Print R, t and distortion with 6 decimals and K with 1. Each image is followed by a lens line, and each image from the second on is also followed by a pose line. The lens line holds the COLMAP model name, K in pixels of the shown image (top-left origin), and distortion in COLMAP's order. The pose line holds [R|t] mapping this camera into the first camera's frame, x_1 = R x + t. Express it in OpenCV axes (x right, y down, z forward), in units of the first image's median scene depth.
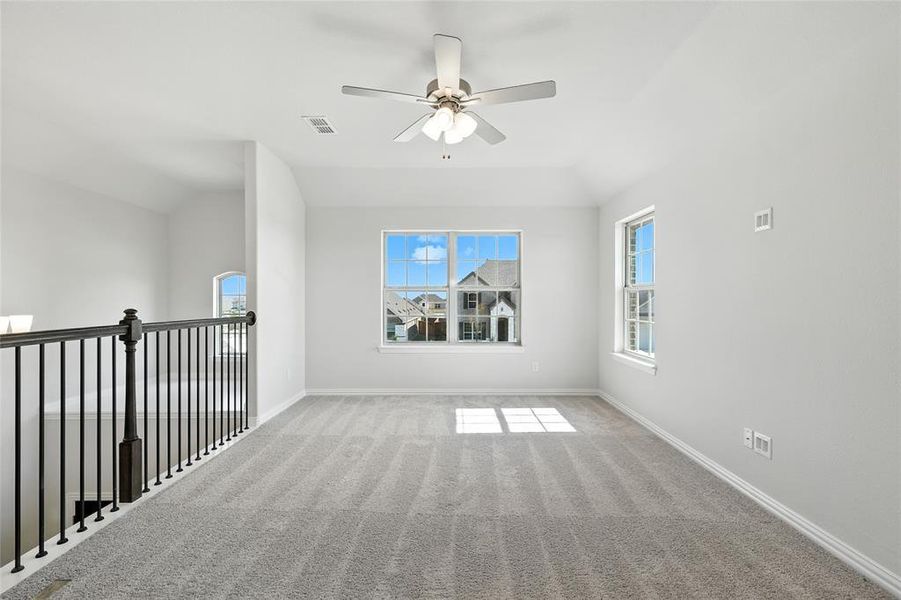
lens RADIAL K [[396.1, 0, 449.1], [0, 396.1, 300.5], [0, 0, 1]] dist [0.011132, -0.001646]
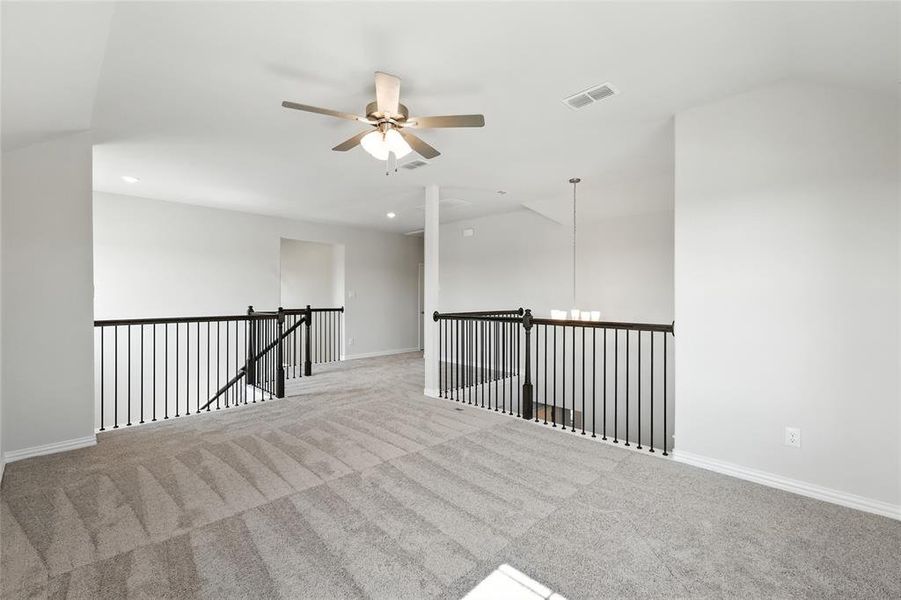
lens RADIAL K [[396.1, 0, 446.6], [0, 396.1, 295.7], [0, 0, 1]] dist [0.011132, -0.001646]
pose [[-0.692349, -0.005935, -0.721538, 0.462510], [-0.004226, 0.999982, -0.004170, -0.019391], [0.721551, 0.000162, -0.692362, 1.288618]]
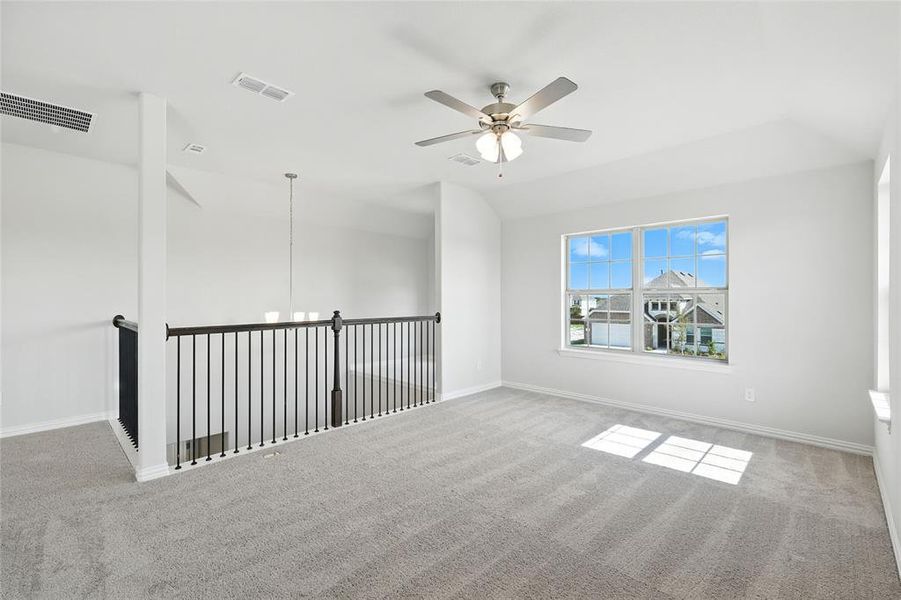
lens RADIAL K [[396.1, 0, 448.5], [0, 396.1, 296.7], [0, 0, 1]] dist [0.011132, -0.001646]
pose [[0.724010, -0.003343, -0.689782, 0.446130], [0.000299, 0.999990, -0.004532, -0.019478], [0.689790, 0.003075, 0.724003, 0.085670]]
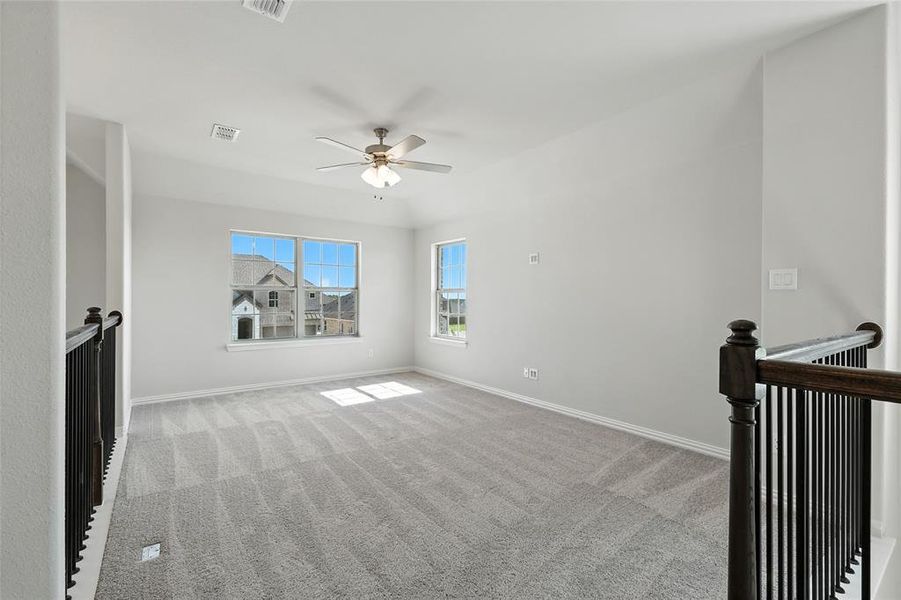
lens RADIAL K [[396.1, 0, 449.2], [0, 396.1, 300.1], [0, 0, 1]] dist [0.011132, -0.001646]
pose [[0.800220, 0.001962, 0.599704, -0.456124], [-0.002835, 0.999996, 0.000512, 0.000096], [-0.599700, -0.002110, 0.800222, -0.194358]]
